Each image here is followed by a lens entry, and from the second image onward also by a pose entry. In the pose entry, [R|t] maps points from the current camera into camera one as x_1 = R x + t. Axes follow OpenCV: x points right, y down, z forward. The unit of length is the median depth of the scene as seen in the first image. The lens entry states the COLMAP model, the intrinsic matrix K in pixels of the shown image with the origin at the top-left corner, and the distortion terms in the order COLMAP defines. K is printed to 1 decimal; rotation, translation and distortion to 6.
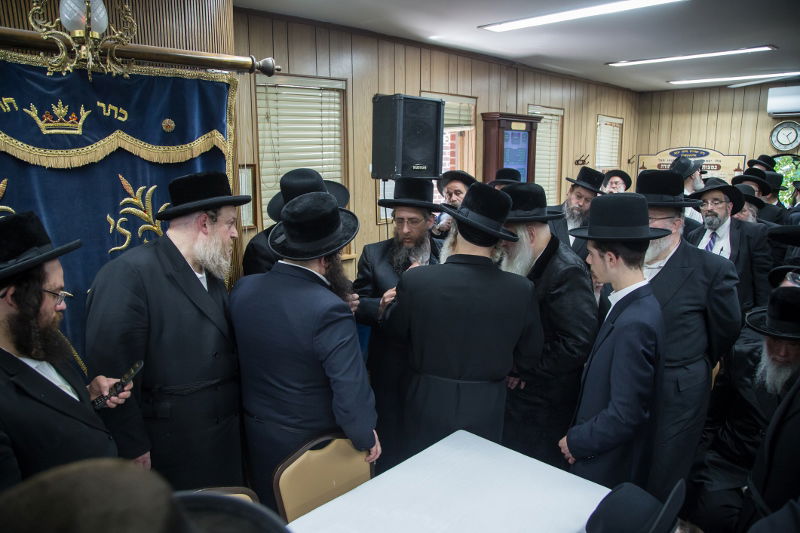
lens RADIAL K [[543.7, 0, 401.6], [0, 543.7, 271.9], [0, 0, 1]] dist [-0.112354, 0.055599]
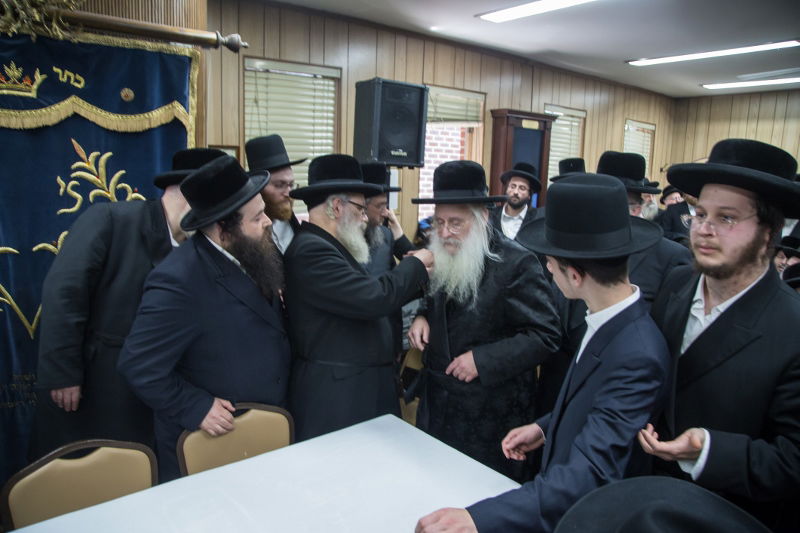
lens RADIAL K [[543.7, 0, 406.4], [0, 543.7, 264.0], [0, 0, 1]] dist [-0.112354, 0.055599]
pose [[0.994126, 0.048384, -0.096813, 0.148965], [-0.052323, 0.997885, -0.038576, 0.043180], [0.094742, 0.043415, 0.994555, 0.037504]]
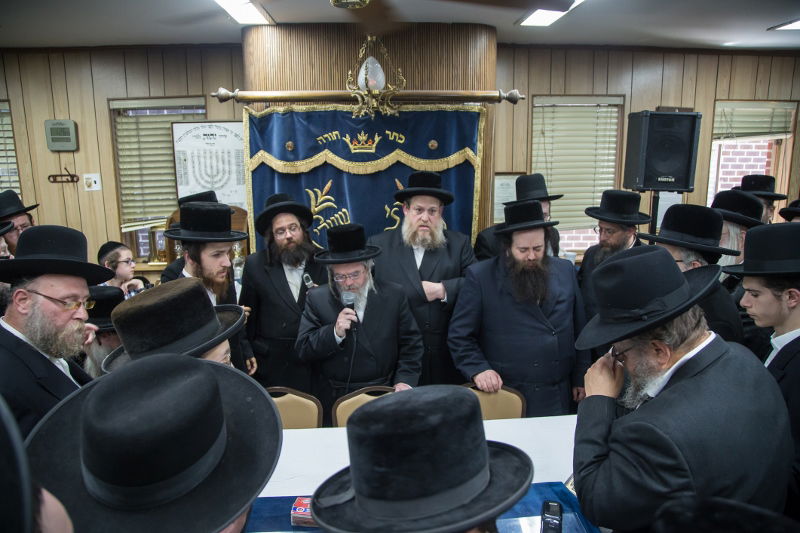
lens RADIAL K [[543.7, 0, 396.1], [0, 543.7, 260.7], [0, 0, 1]] dist [-0.112354, 0.055599]
pose [[0.750051, 0.118128, -0.650745, 0.319265], [-0.130318, 0.991028, 0.029694, -0.001773], [0.648414, 0.062531, 0.758716, -0.092143]]
